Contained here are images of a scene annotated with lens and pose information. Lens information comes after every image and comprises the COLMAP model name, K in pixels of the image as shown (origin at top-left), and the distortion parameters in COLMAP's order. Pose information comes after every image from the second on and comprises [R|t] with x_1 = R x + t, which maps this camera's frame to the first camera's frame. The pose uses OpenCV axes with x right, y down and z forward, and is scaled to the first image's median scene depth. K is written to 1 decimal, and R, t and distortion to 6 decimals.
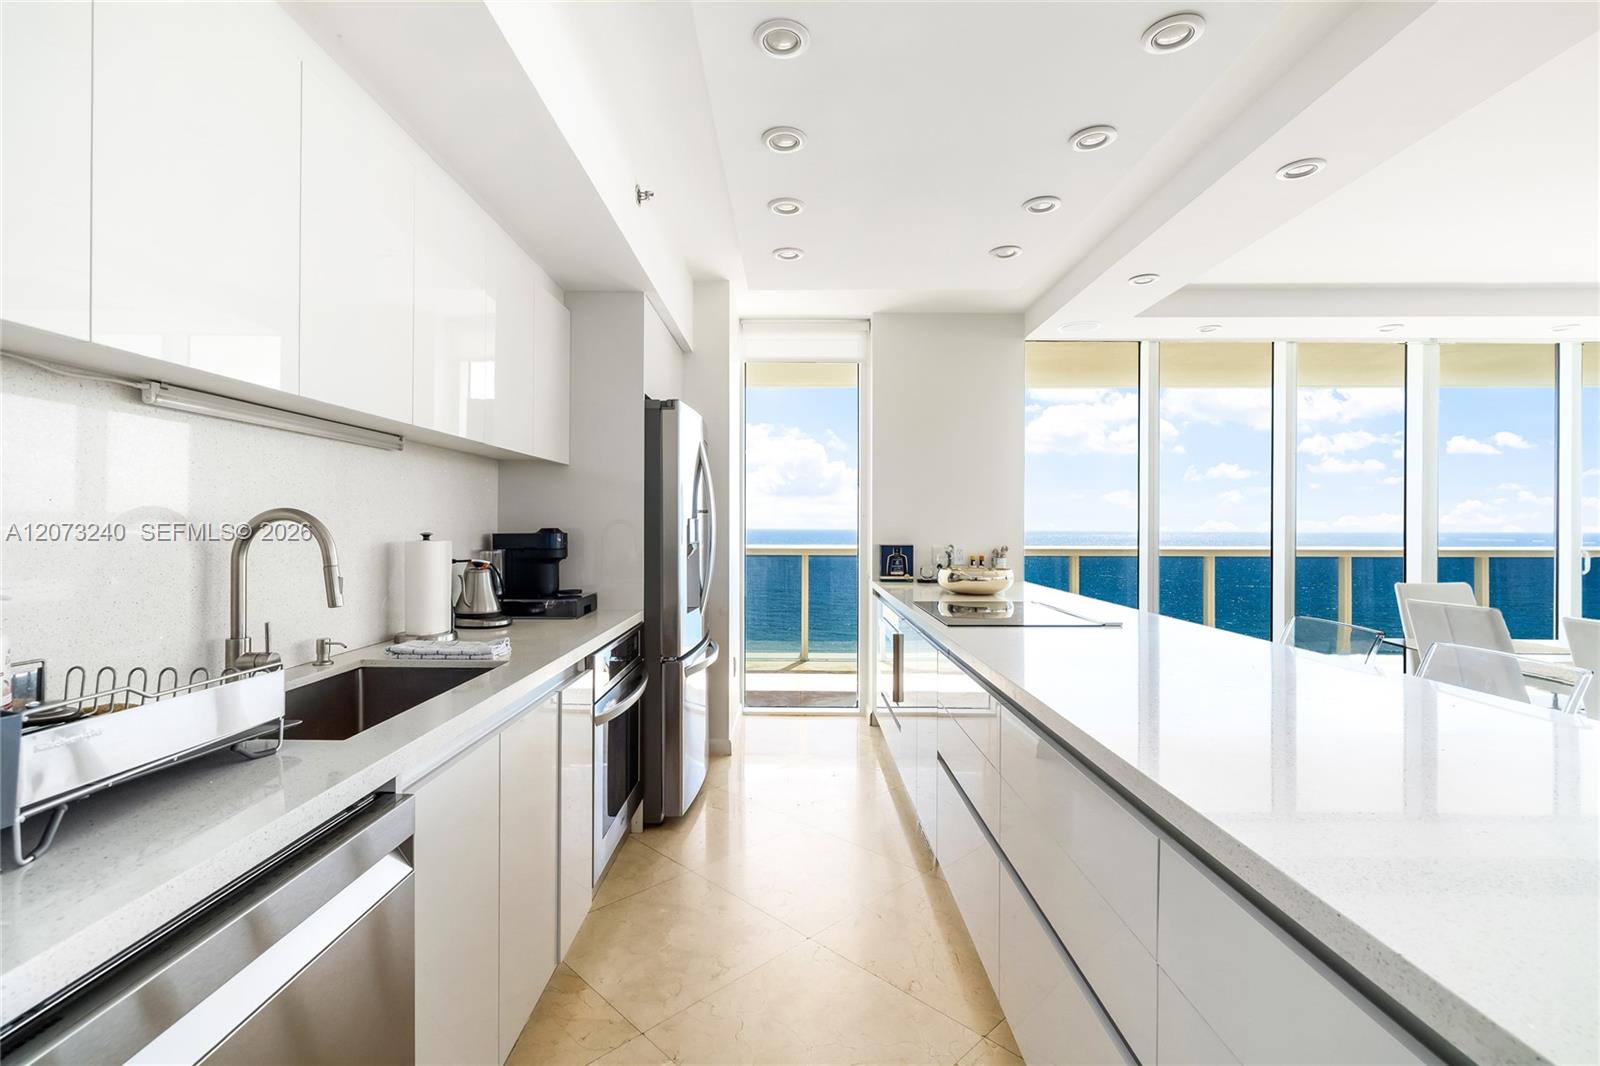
lens RADIAL K [[737.8, 0, 778.3], [0, 737.8, 514.9], [0, 0, 1]] dist [0.002207, -0.000691]
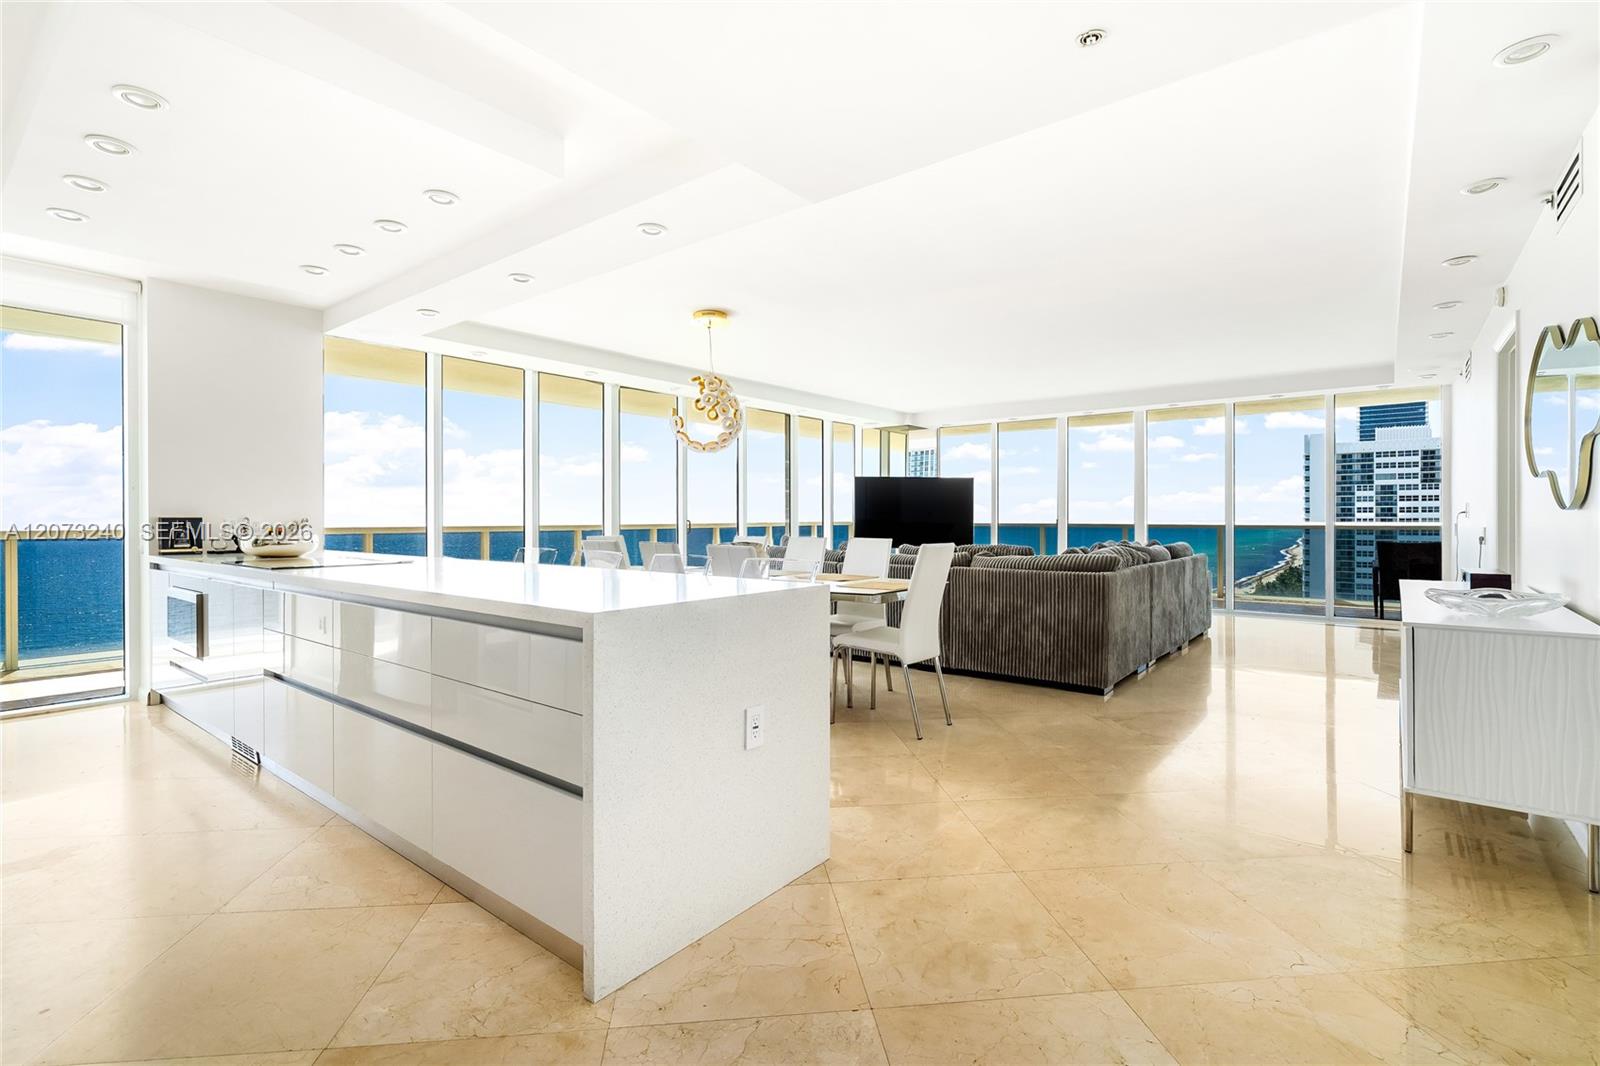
lens RADIAL K [[743.8, 0, 790.5], [0, 743.8, 537.0], [0, 0, 1]] dist [-0.000352, 0.000218]
pose [[0.615410, -0.014072, 0.788082, -0.155207], [-0.013054, 0.999522, 0.028041, 0.034562], [-0.788099, -0.027544, 0.614932, -0.331906]]
